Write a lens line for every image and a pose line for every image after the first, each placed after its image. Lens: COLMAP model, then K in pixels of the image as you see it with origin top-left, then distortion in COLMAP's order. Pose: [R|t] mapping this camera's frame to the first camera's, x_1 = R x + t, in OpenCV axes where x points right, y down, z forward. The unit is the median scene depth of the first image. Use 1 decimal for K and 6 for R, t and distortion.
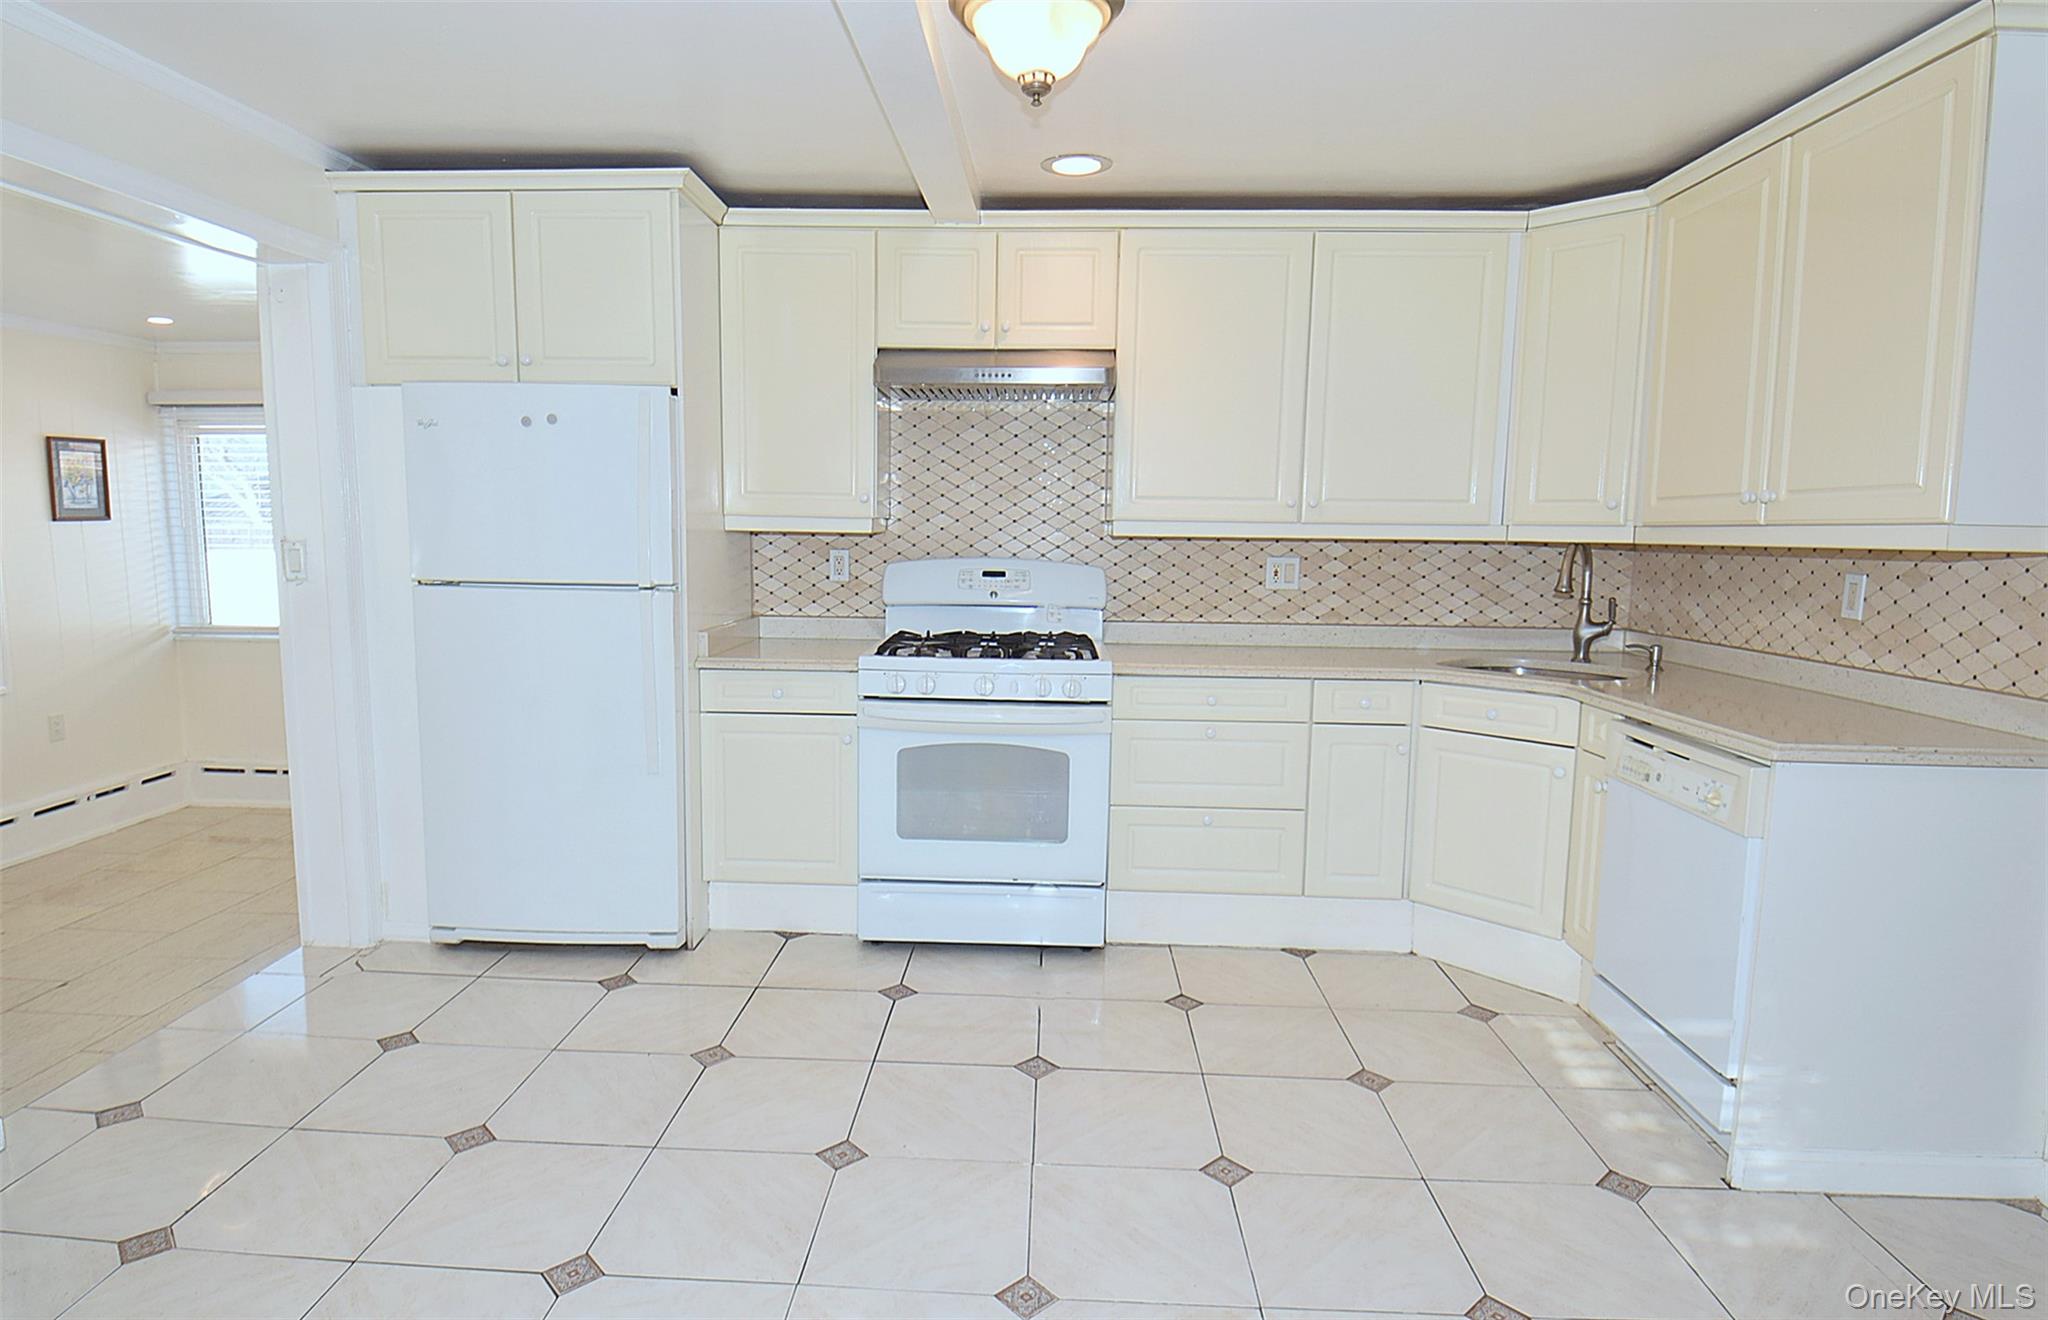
lens RADIAL K [[1147.2, 0, 1024.0], [0, 1147.2, 660.0], [0, 0, 1]] dist [0.001973, 0.000928]
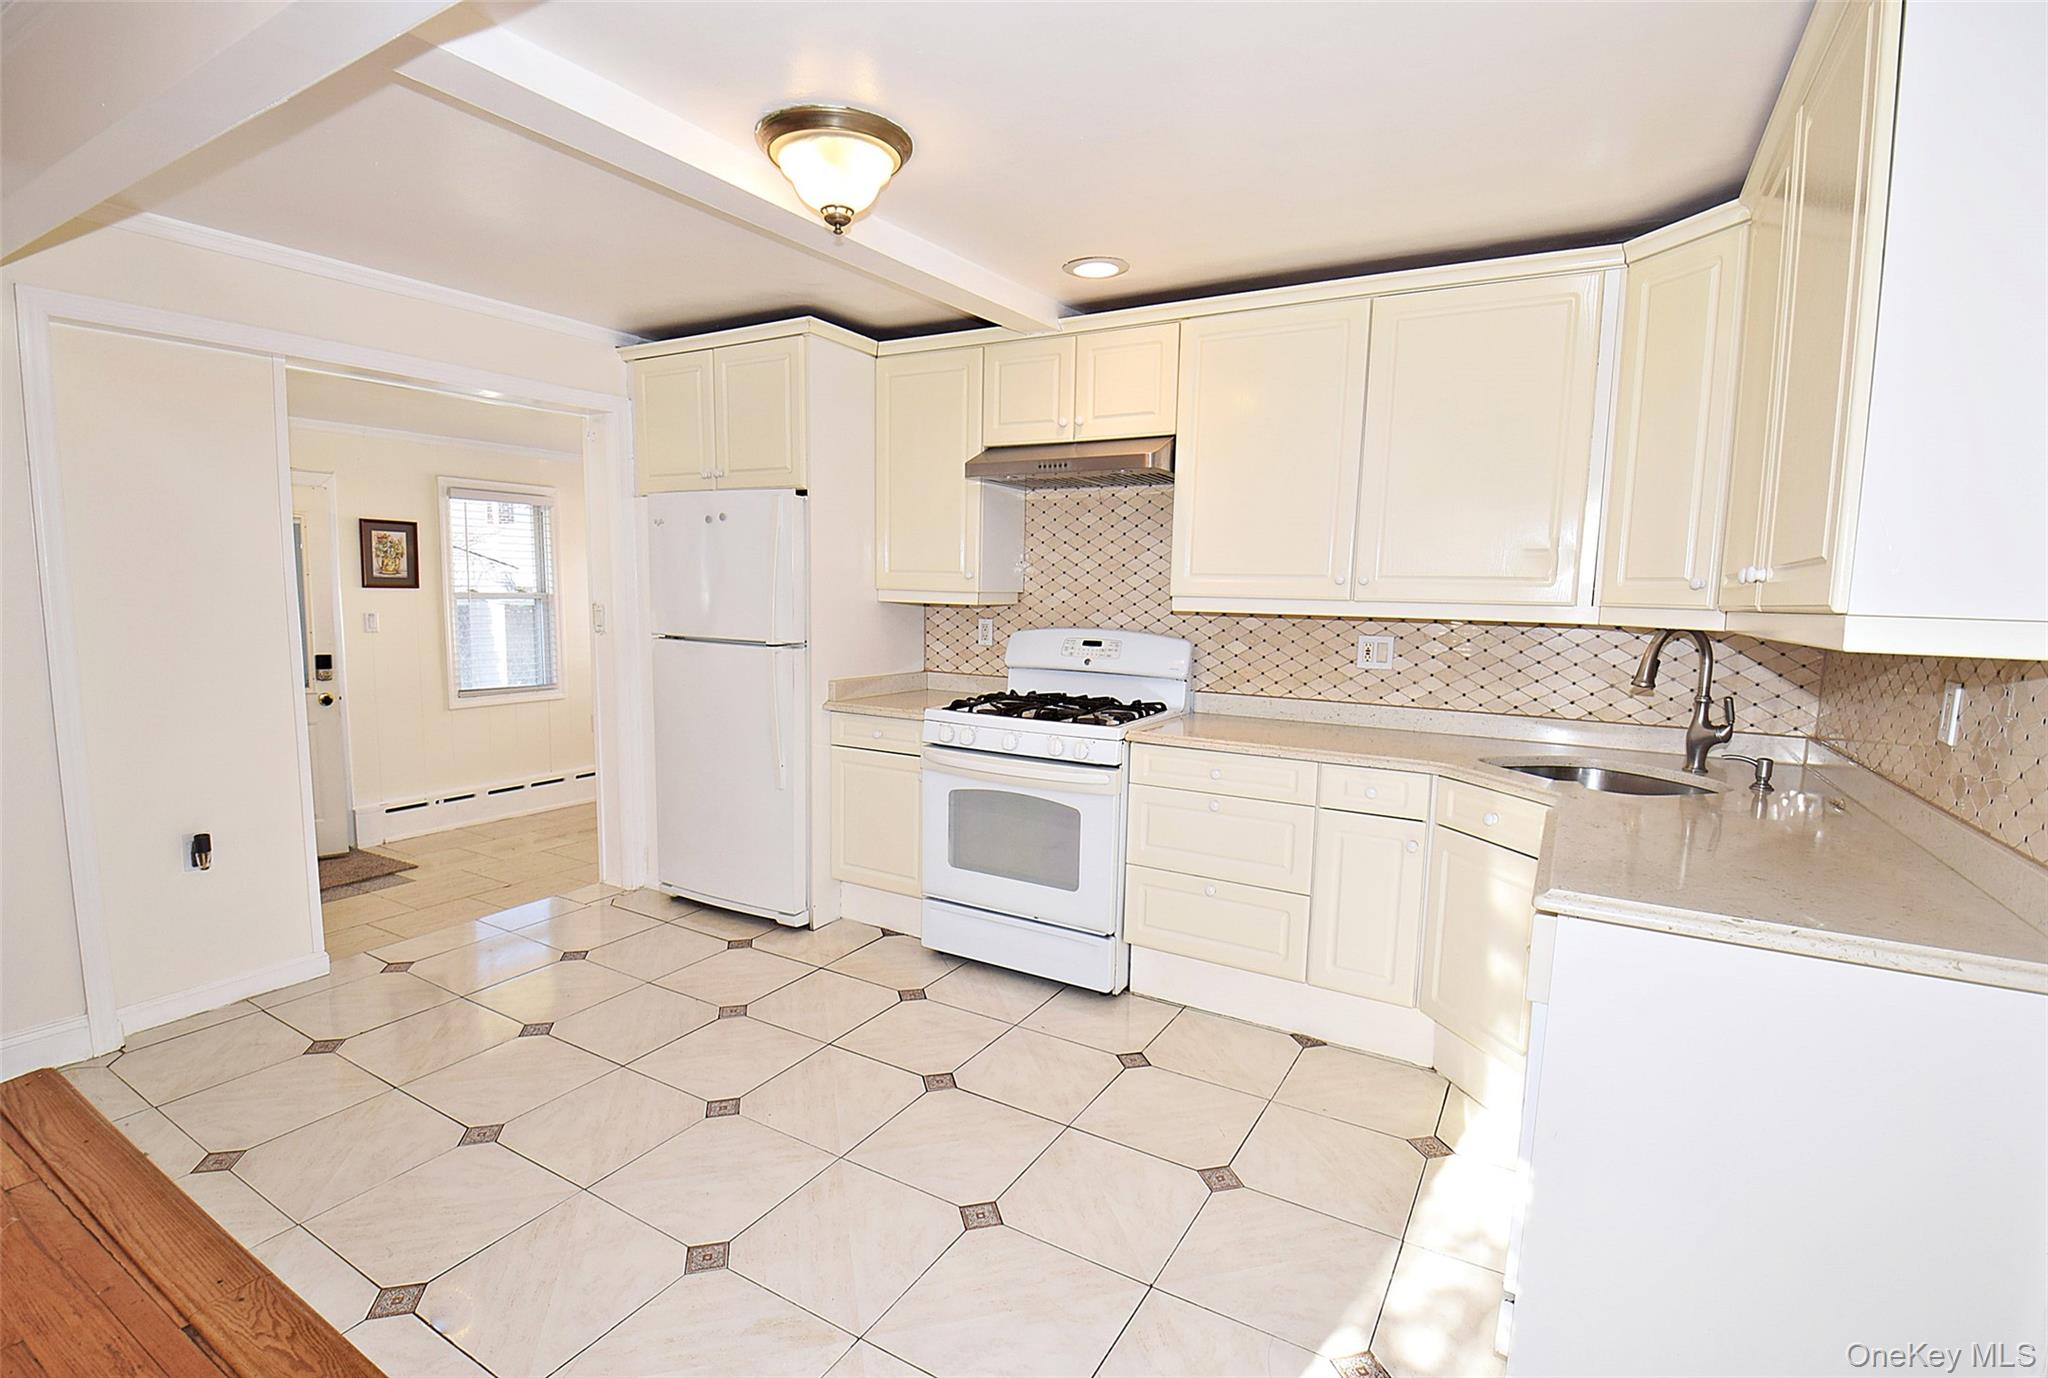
lens RADIAL K [[982.0, 0, 984.1], [0, 982.0, 707.2], [0, 0, 1]] dist [-0.000779, -0.000342]
pose [[0.876525, 0.063729, -0.477120, 0.360234], [-0.064994, 0.997789, 0.013873, -0.020951], [0.476949, 0.018849, 0.878729, 0.123054]]
